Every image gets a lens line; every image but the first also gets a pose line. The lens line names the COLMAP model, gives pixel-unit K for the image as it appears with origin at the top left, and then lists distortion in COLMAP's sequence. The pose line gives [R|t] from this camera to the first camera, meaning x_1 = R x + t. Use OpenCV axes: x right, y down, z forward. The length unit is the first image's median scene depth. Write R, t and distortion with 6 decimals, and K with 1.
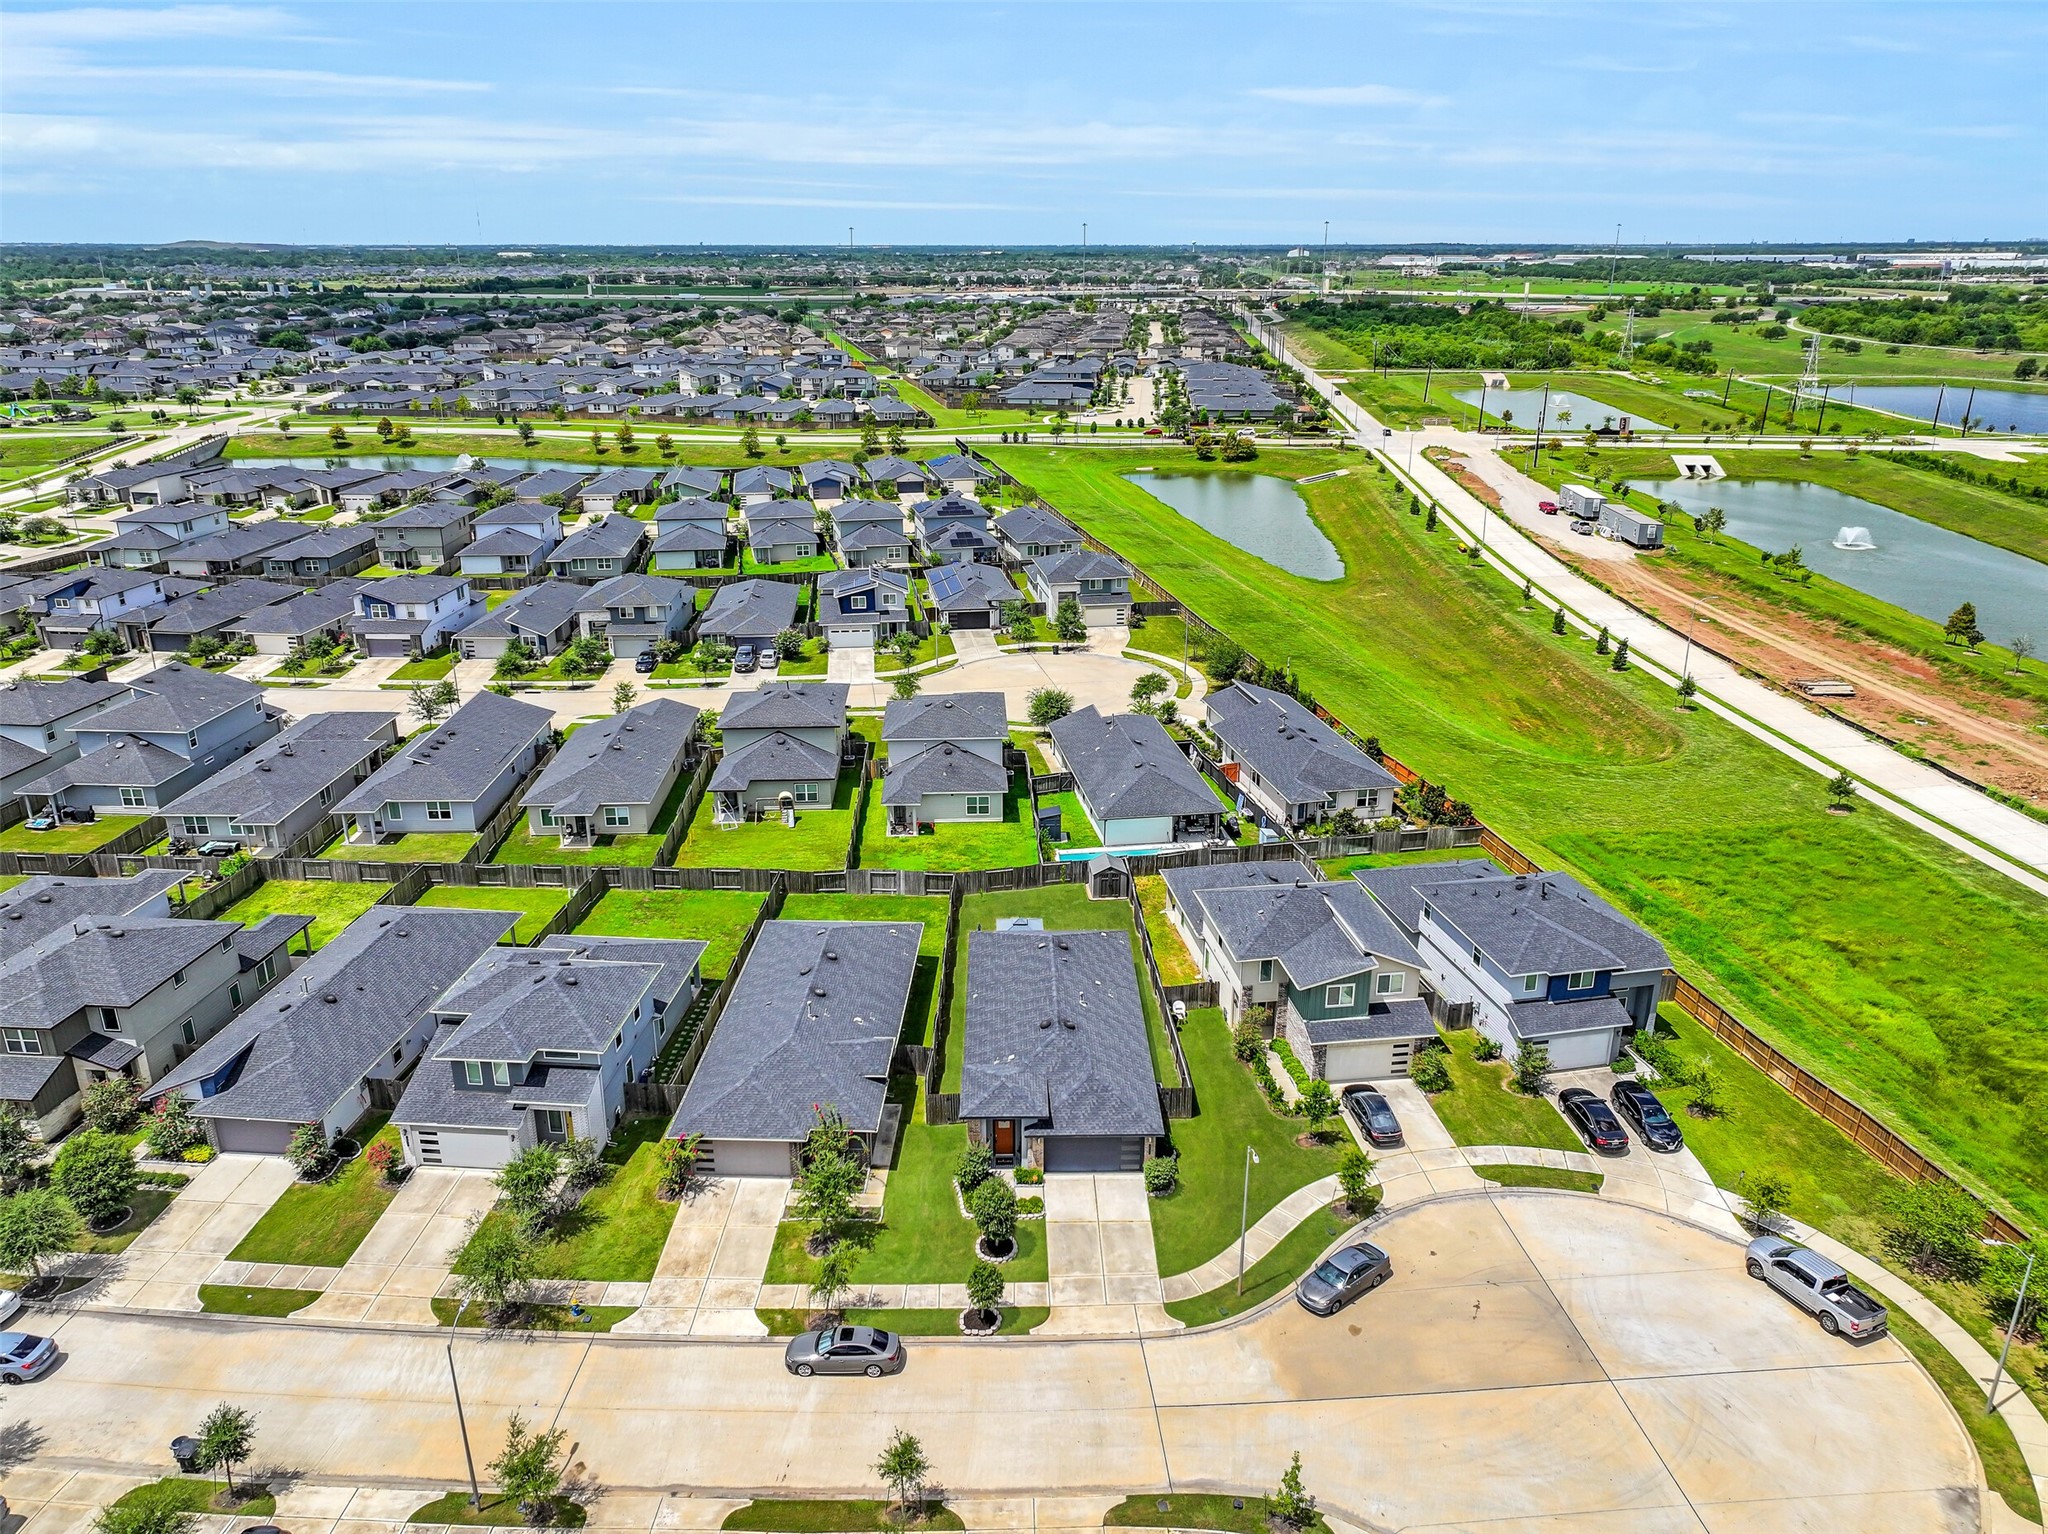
lens RADIAL K [[1439.7, 0, 1024.6], [0, 1439.7, 760.6], [0, 0, 1]] dist [0.009520, -0.002642]
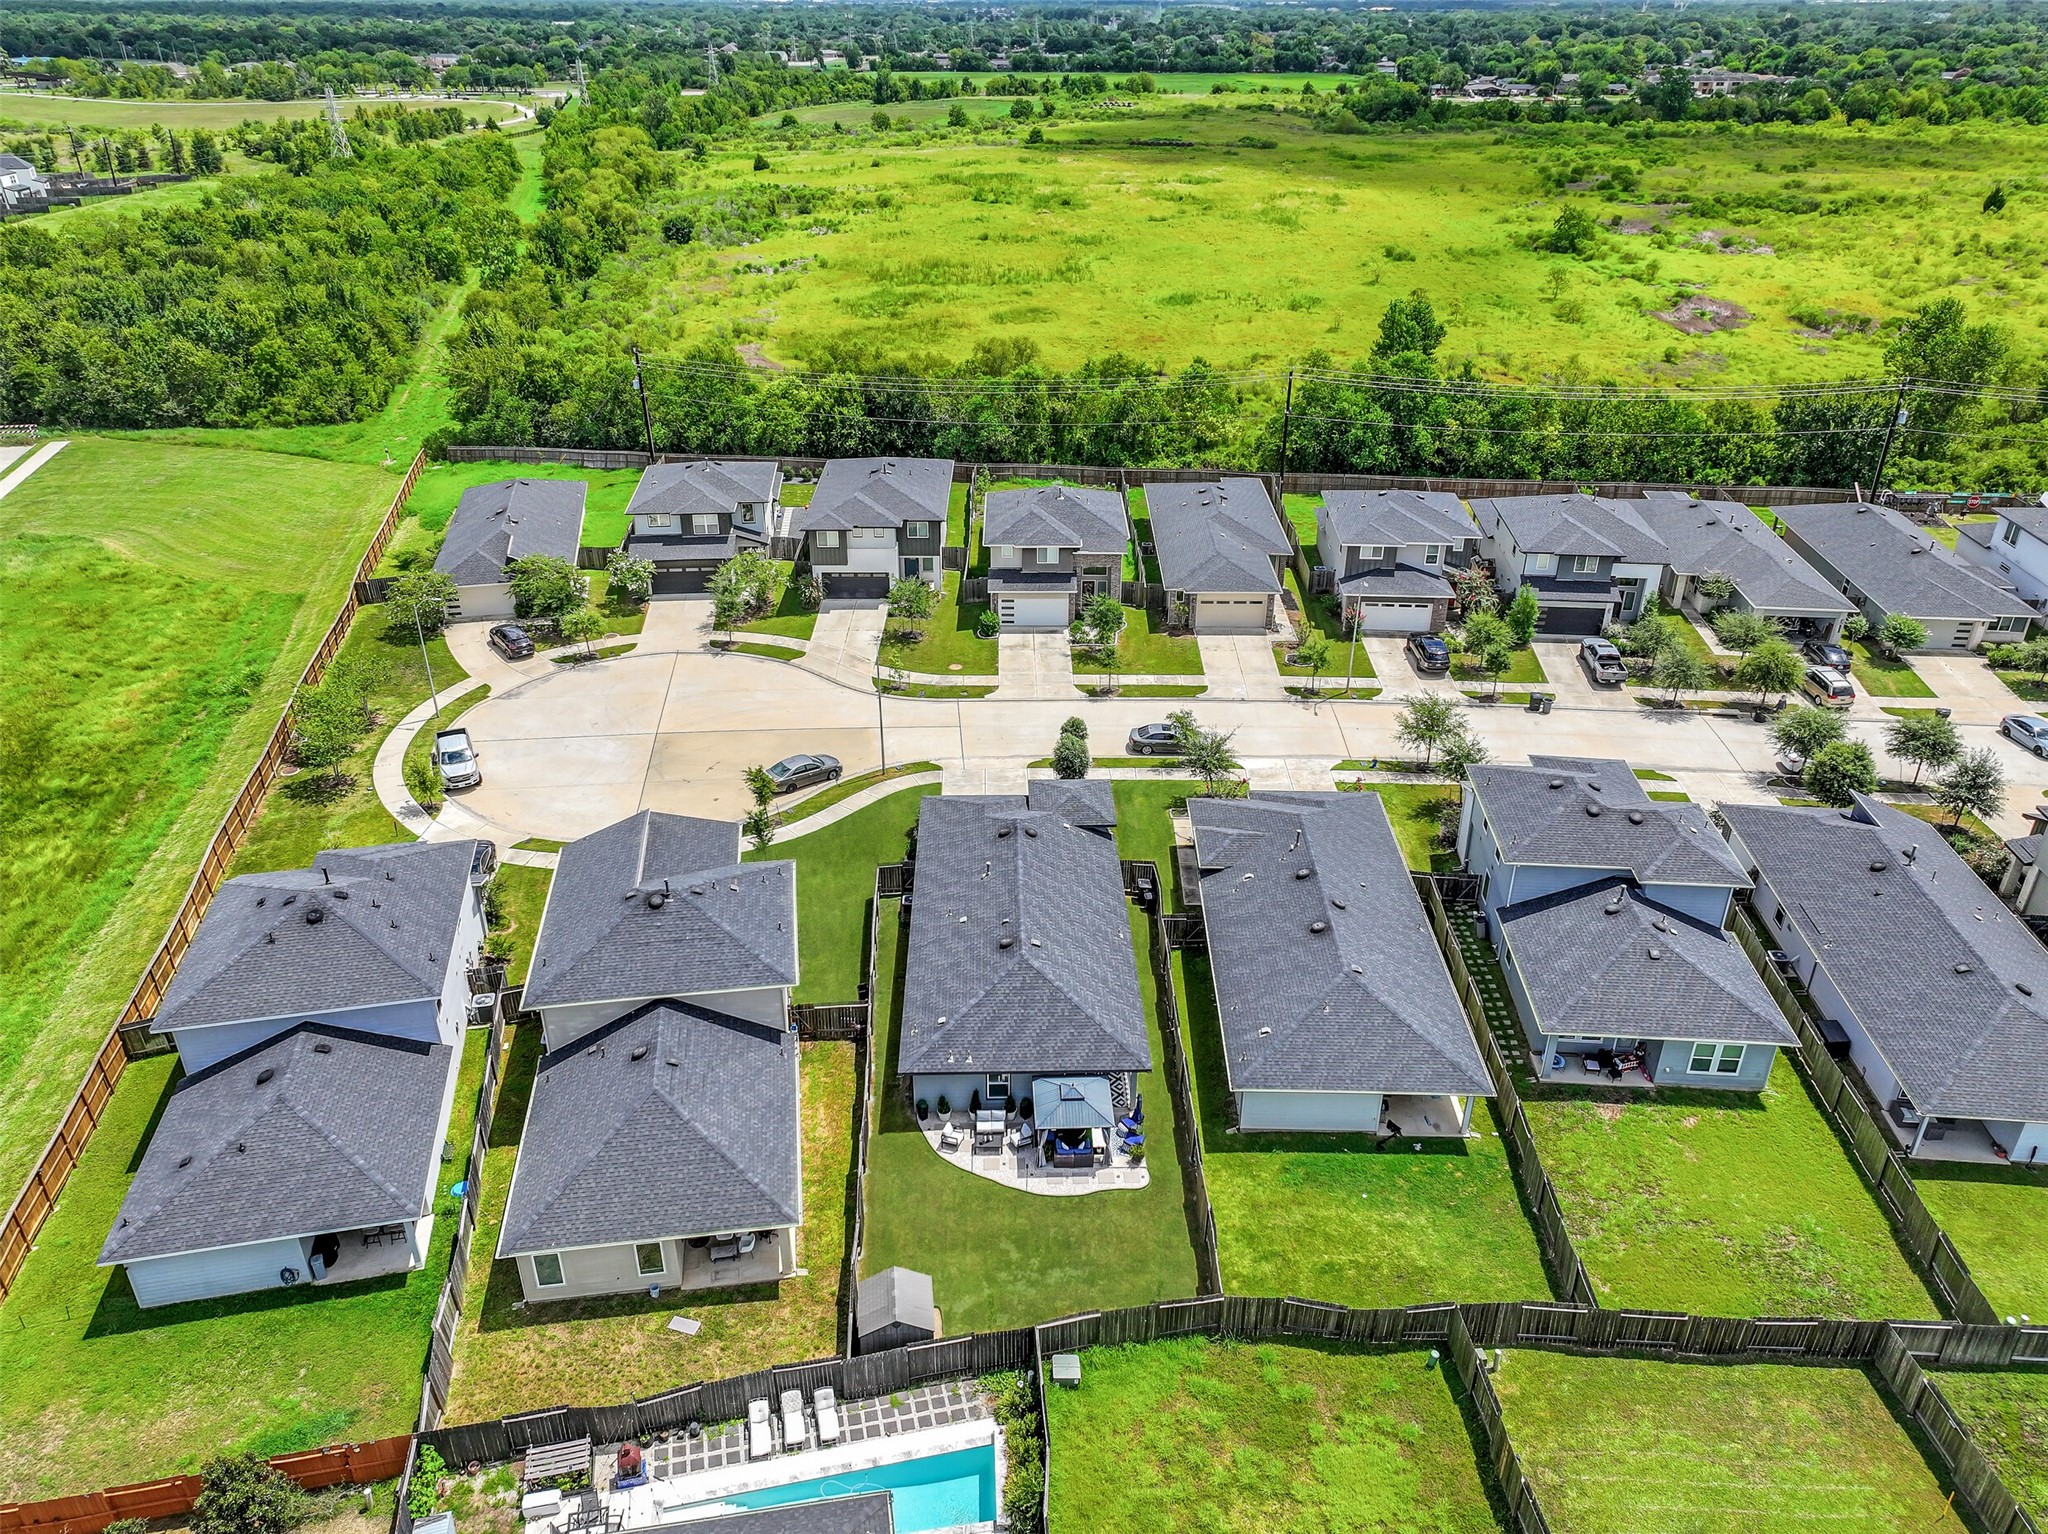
lens RADIAL K [[1439.7, 0, 1022.1], [0, 1439.7, 767.5], [0, 0, 1]] dist [0.009520, -0.002642]
pose [[-0.999952, 0.001132, -0.009758, 0.019613], [-0.006519, 0.666617, 0.745372, -0.346860], [0.007348, 0.745399, -0.666578, 1.044076]]
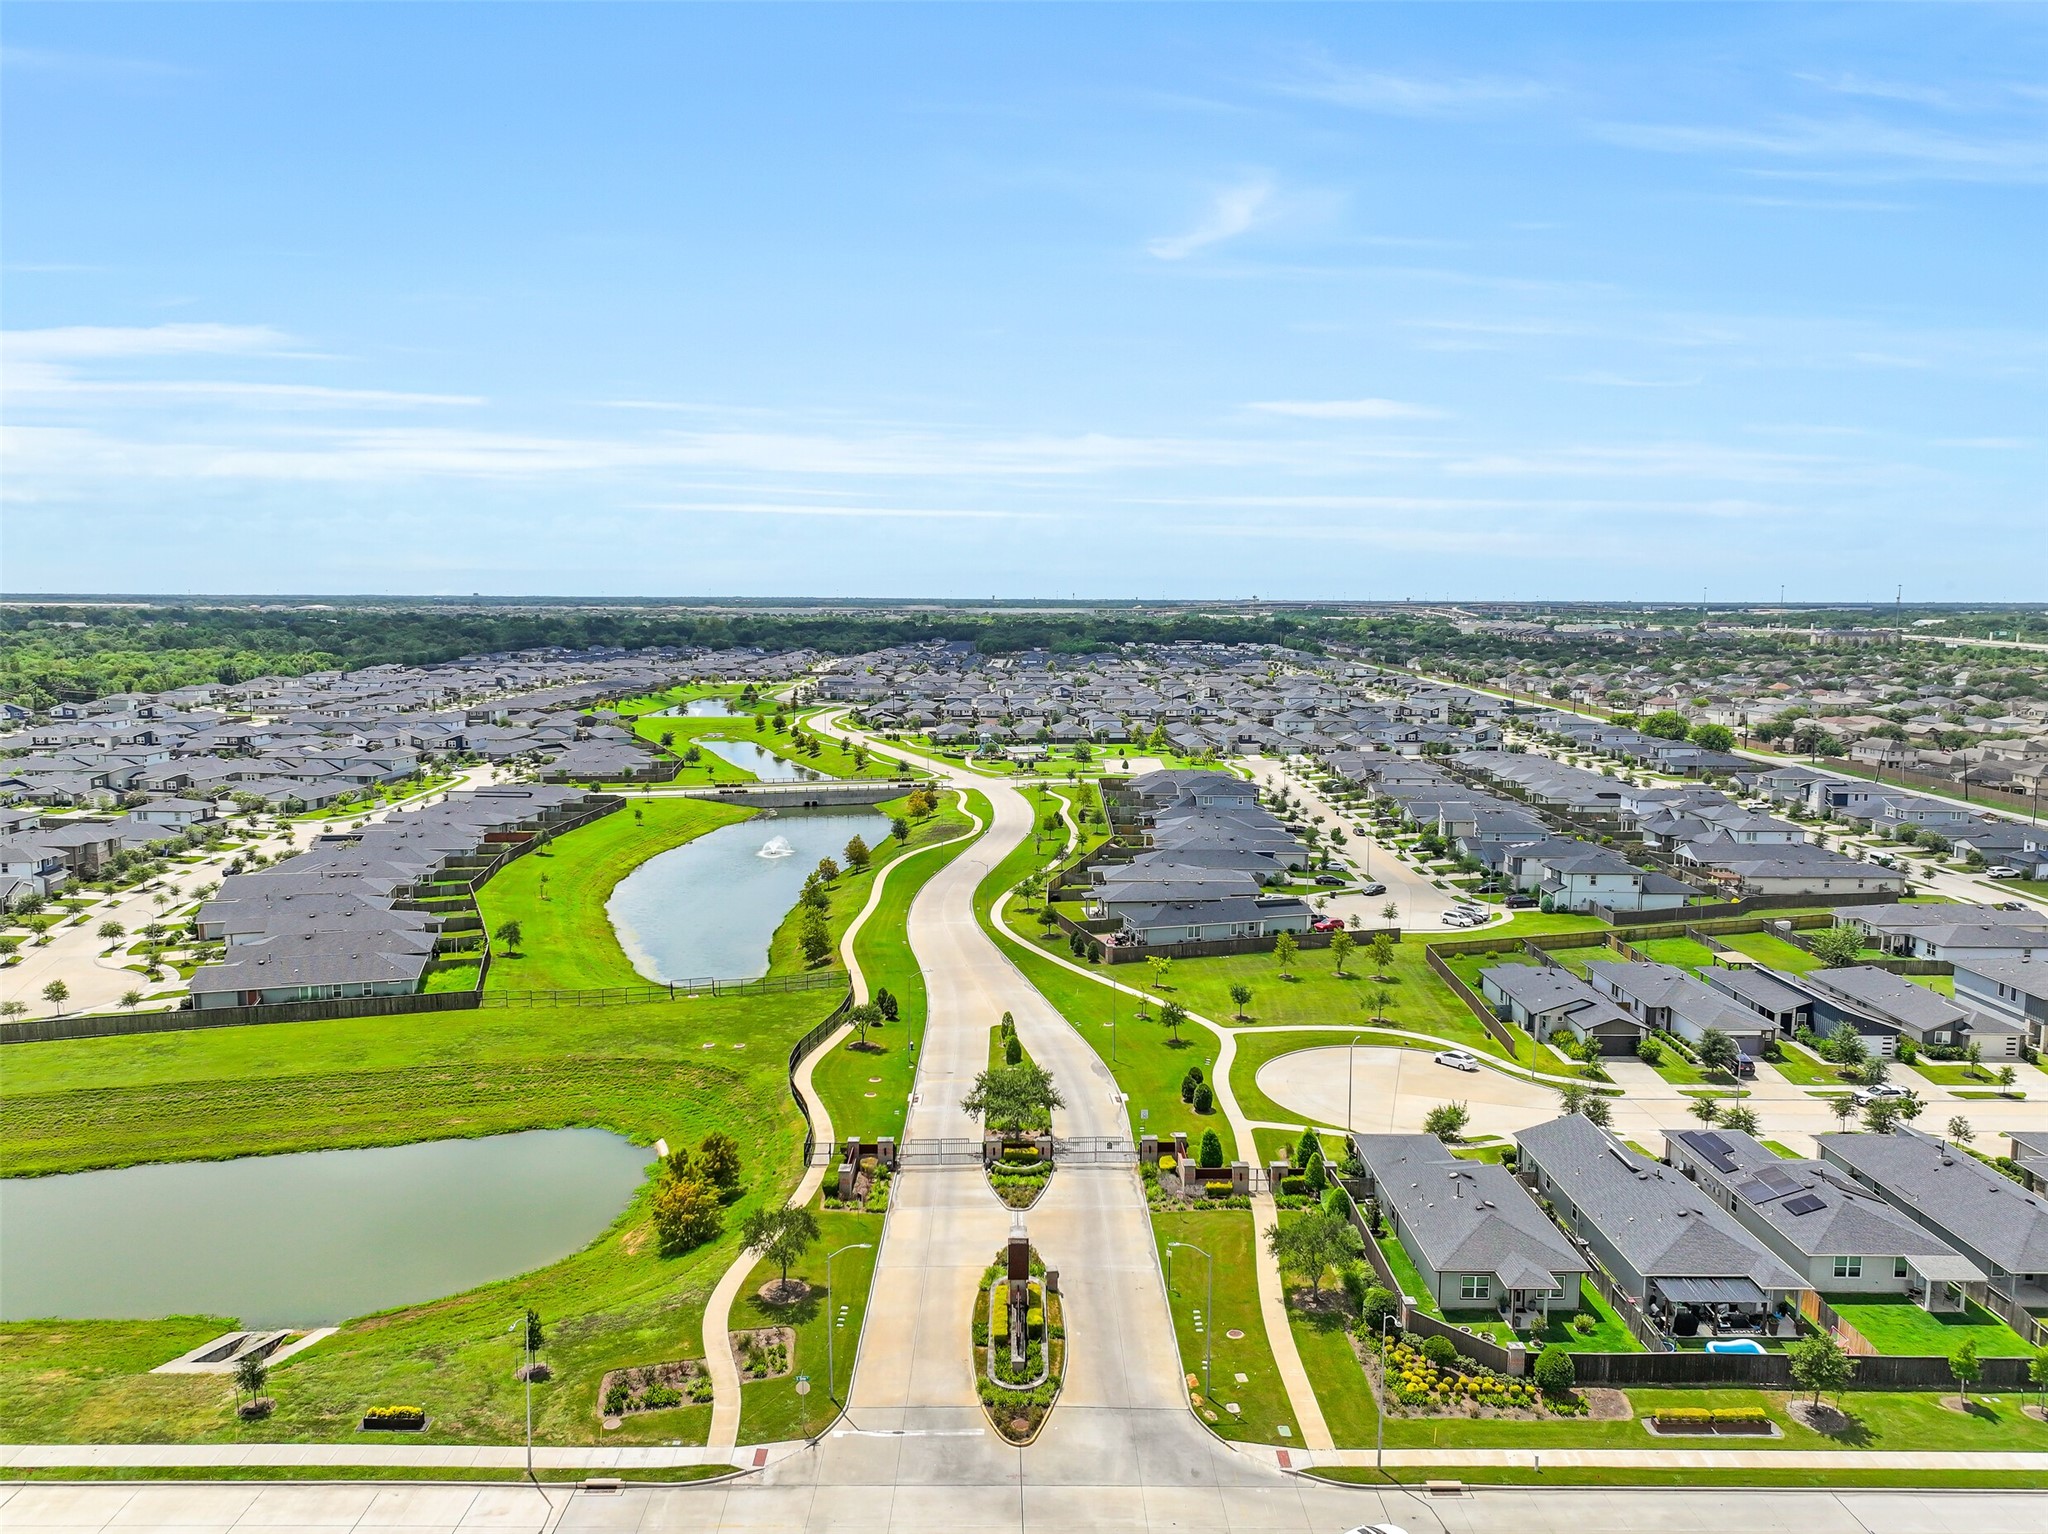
lens RADIAL K [[1439.7, 0, 1024.2], [0, 1439.7, 771.0], [0, 0, 1]] dist [0.009520, -0.002642]
pose [[0.999966, -0.001666, 0.008023, -0.011393], [0.003123, 0.982696, -0.185201, -0.061678], [-0.007575, 0.185219, 0.982668, 0.137587]]
